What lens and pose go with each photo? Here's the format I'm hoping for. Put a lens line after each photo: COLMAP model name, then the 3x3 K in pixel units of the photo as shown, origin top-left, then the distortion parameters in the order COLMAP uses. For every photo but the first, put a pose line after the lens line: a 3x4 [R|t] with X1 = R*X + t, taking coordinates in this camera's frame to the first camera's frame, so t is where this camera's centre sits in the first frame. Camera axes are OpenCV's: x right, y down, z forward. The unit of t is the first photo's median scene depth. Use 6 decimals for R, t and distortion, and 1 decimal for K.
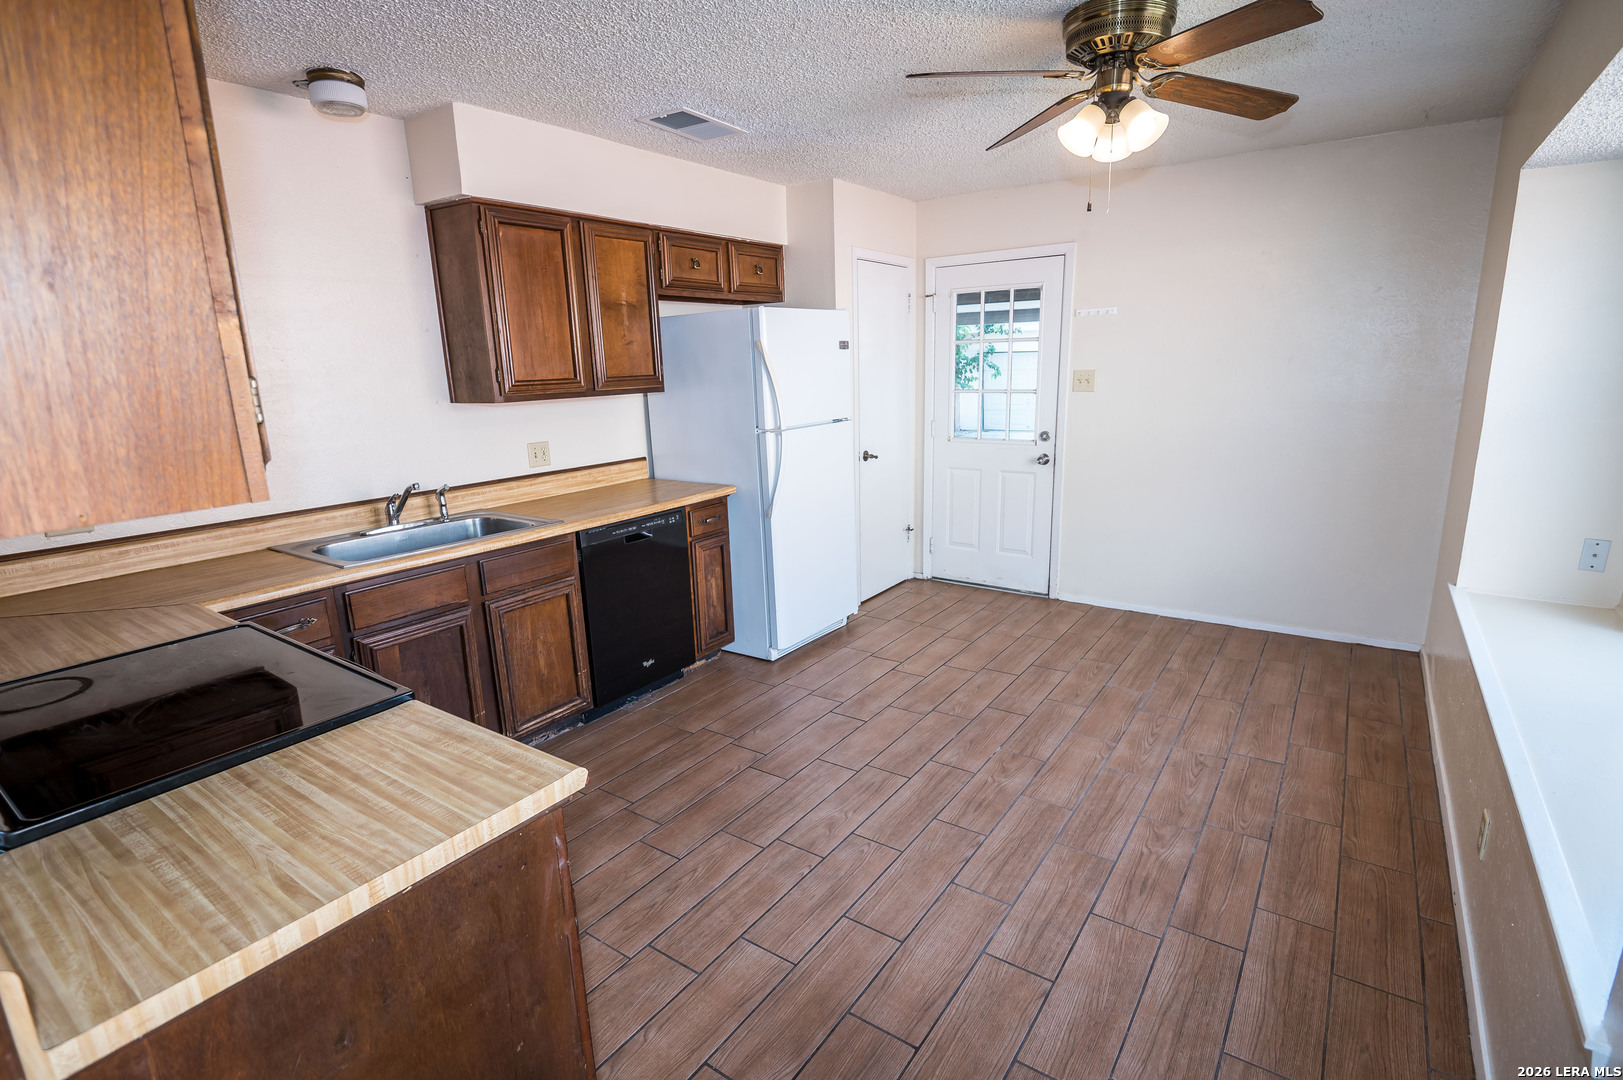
lens RADIAL K [[776.9, 0, 807.1], [0, 776.9, 537.7], [0, 0, 1]] dist [0.004663, -0.000675]
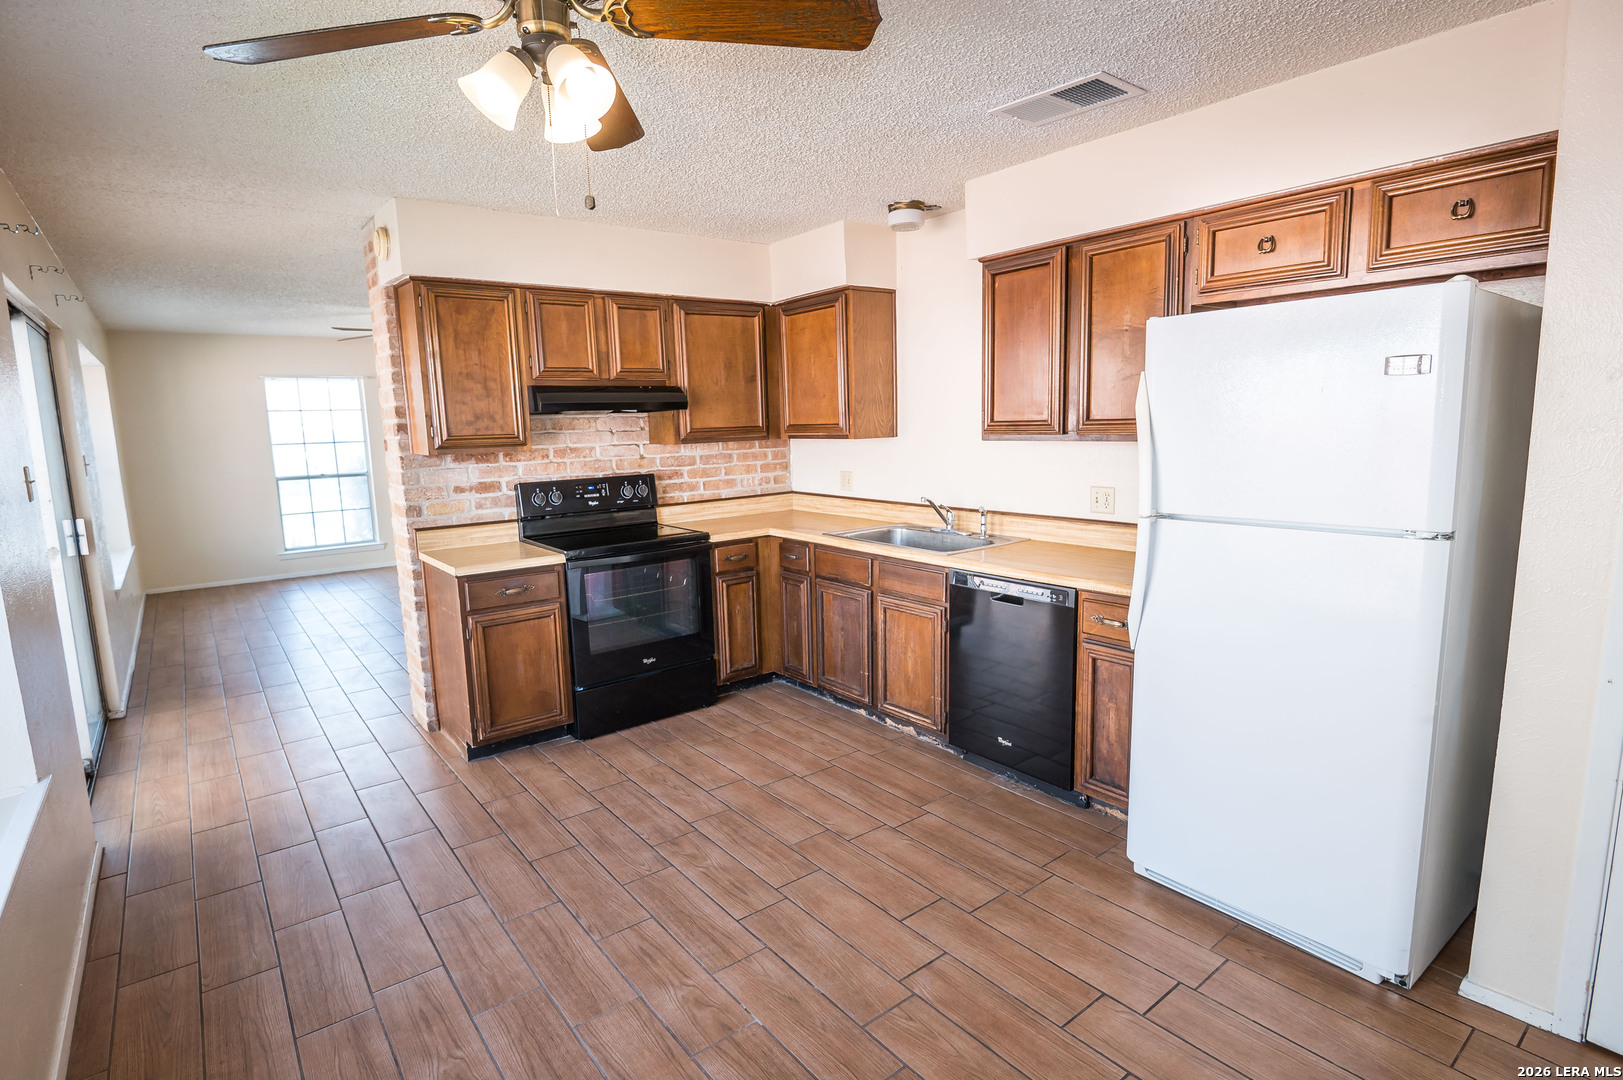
lens RADIAL K [[816.9, 0, 808.3], [0, 816.9, 537.6], [0, 0, 1]] dist [0.003946, -0.000508]
pose [[-0.285283, 0.181588, -0.941084, 0.897951], [-0.175730, 0.955333, 0.237609, -0.314464], [0.942196, 0.233162, -0.240629, 1.244107]]
